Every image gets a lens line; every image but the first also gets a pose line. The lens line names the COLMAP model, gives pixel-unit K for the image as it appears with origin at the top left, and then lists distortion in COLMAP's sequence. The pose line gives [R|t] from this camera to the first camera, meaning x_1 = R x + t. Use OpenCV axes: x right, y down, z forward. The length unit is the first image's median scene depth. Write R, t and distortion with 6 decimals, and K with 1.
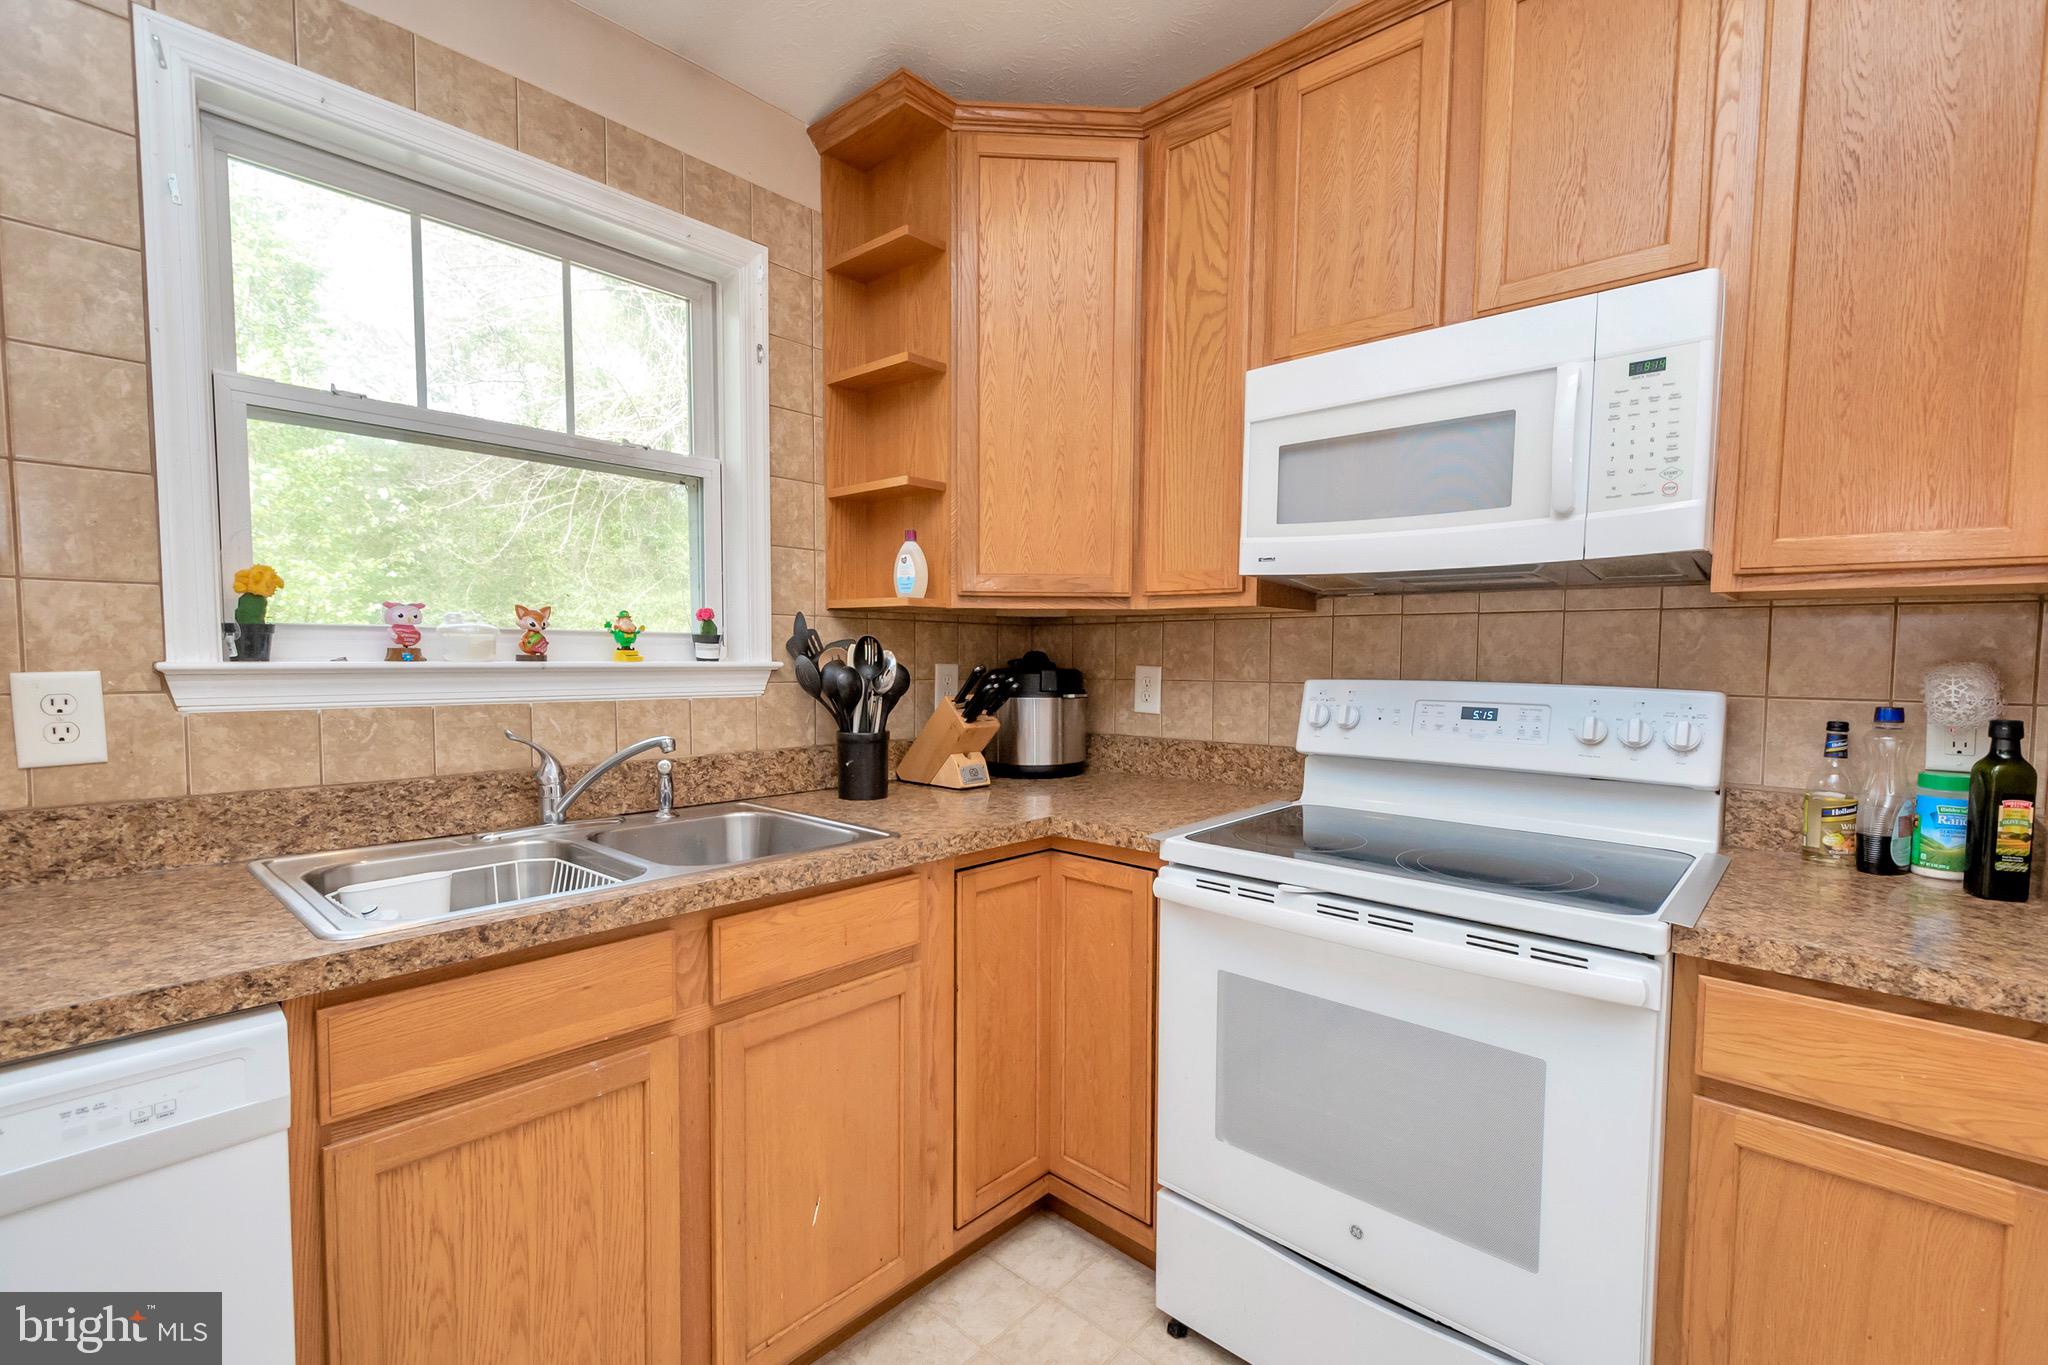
lens RADIAL K [[896.4, 0, 1035.1], [0, 896.4, 705.9], [0, 0, 1]] dist [0.019698, -0.009436]
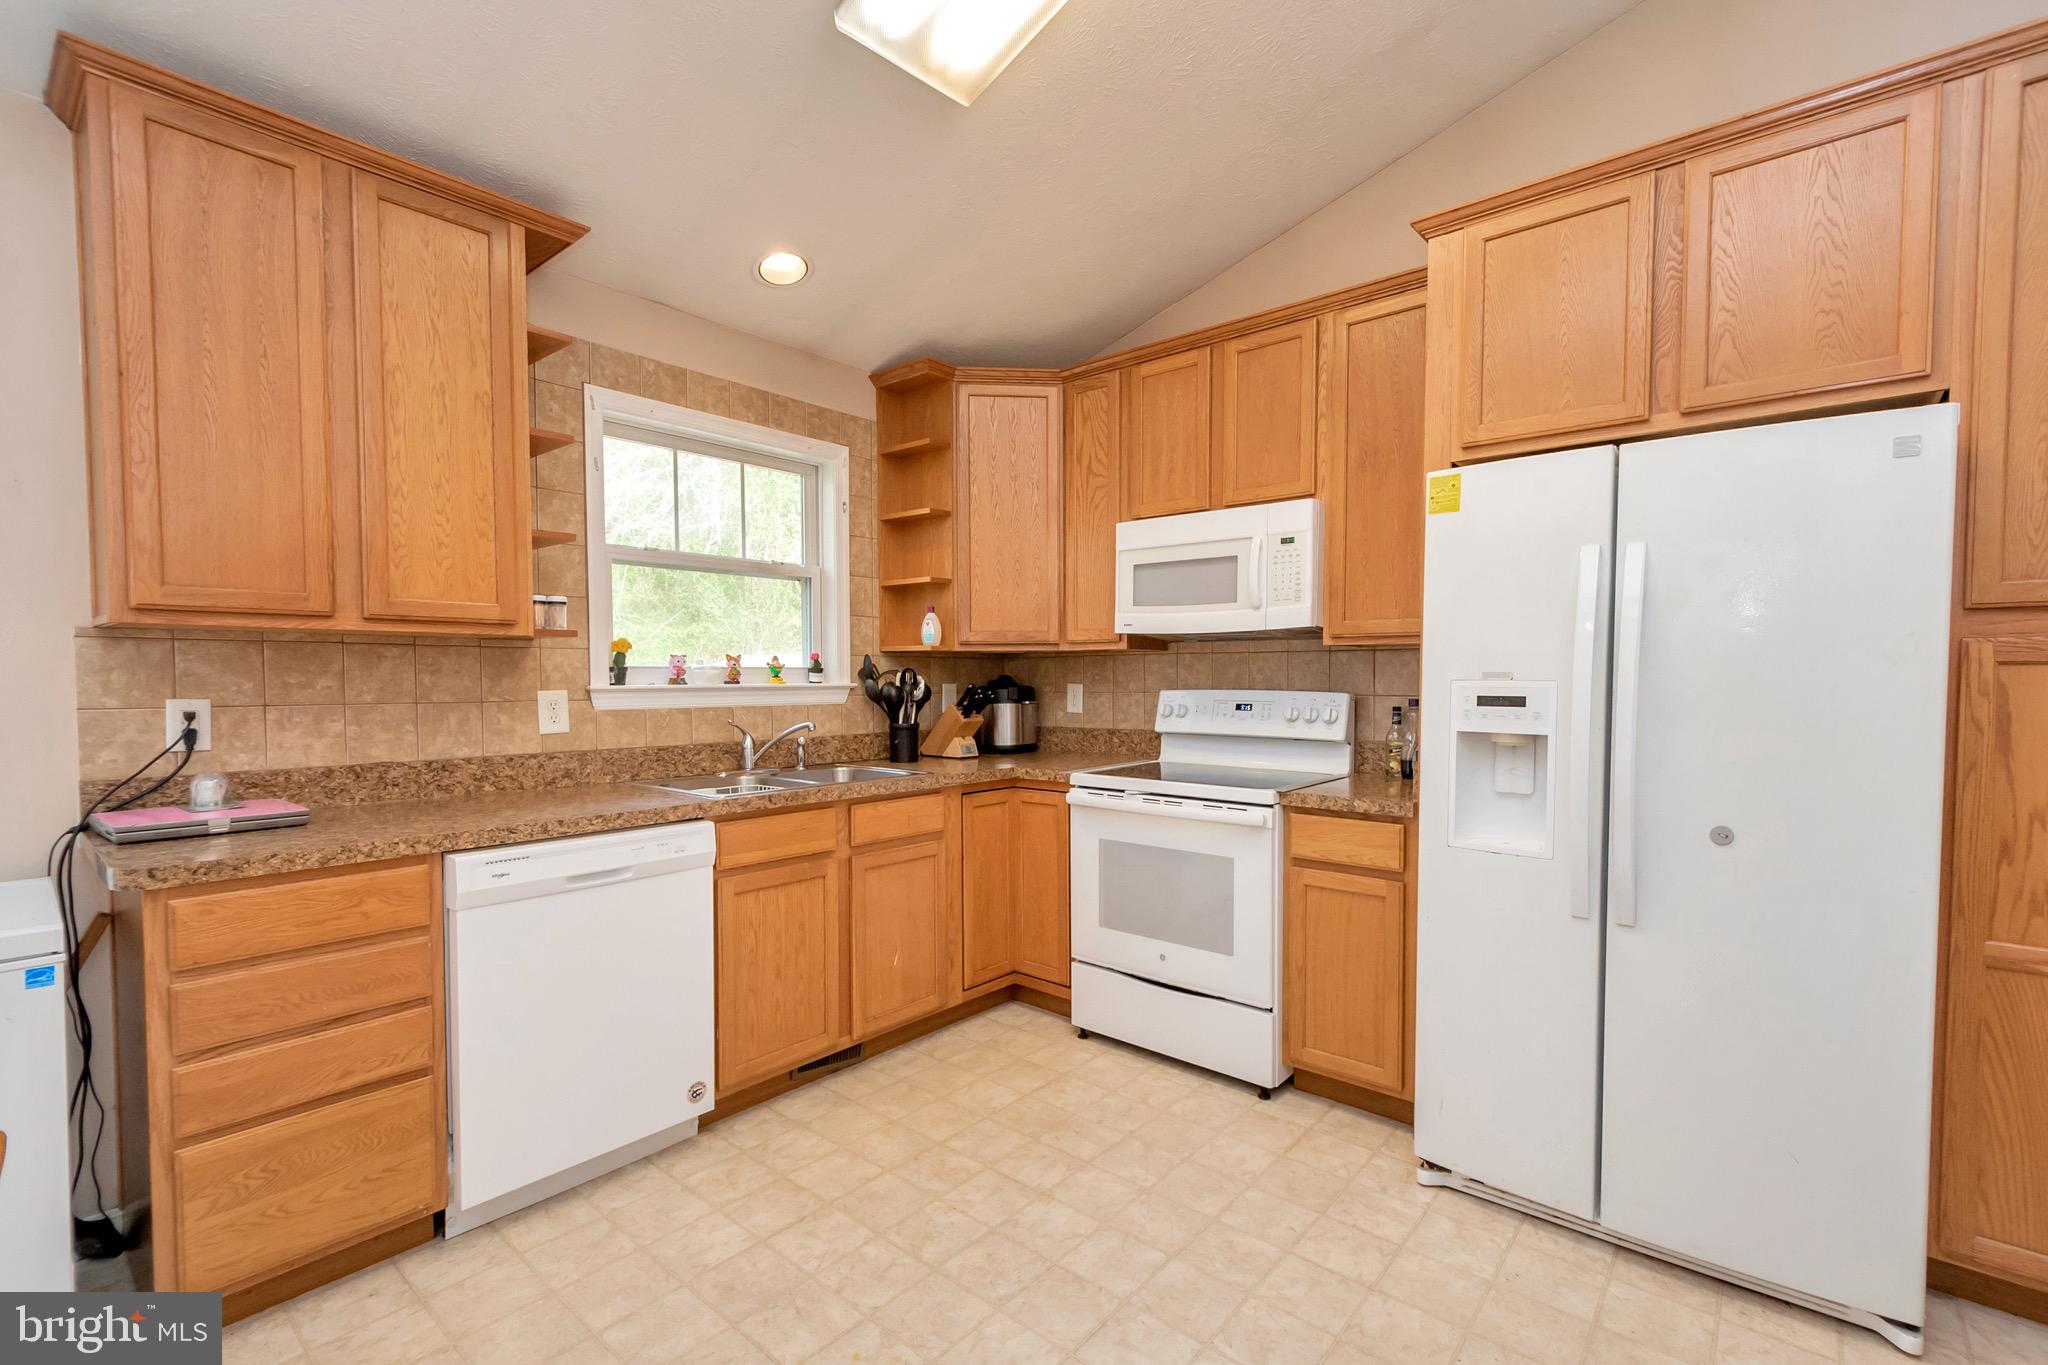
lens RADIAL K [[896.4, 0, 1035.1], [0, 896.4, 705.9], [0, 0, 1]] dist [0.019698, -0.009436]
pose [[0.999545, -0.011209, 0.027993, 0.011964], [0.011853, 0.999667, -0.022934, 0.042093], [-0.027727, 0.023255, 0.999345, -0.805237]]
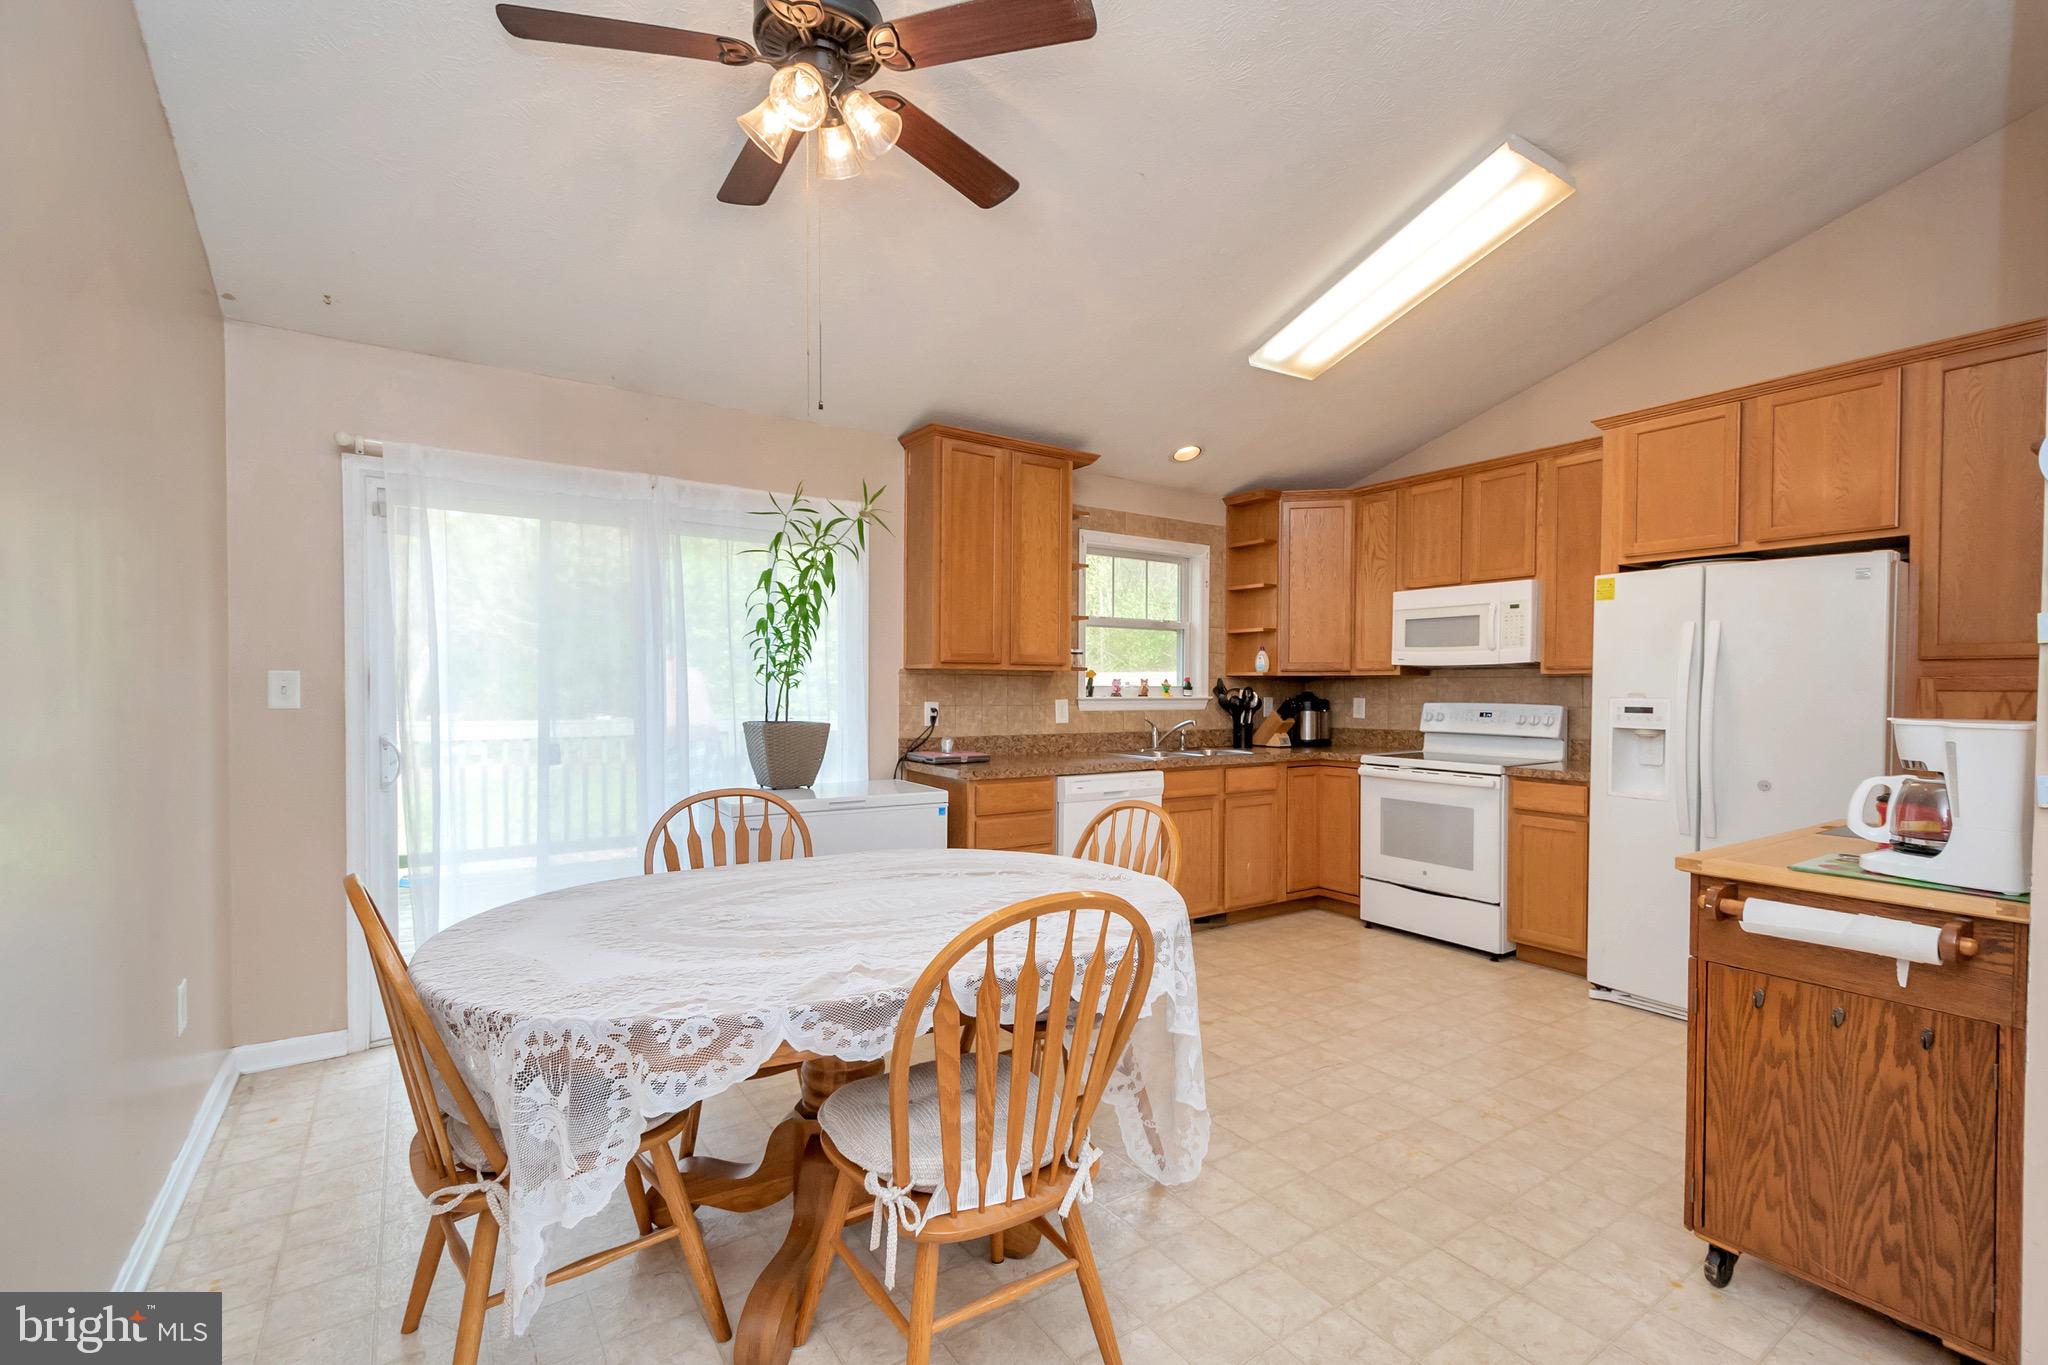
lens RADIAL K [[896.4, 0, 1035.1], [0, 896.4, 705.9], [0, 0, 1]] dist [0.019698, -0.009436]
pose [[0.971560, -0.000999, -0.236792, -0.180026], [-0.008167, 0.999255, -0.037726, 0.093005], [0.236653, 0.038587, 0.970828, -1.901340]]
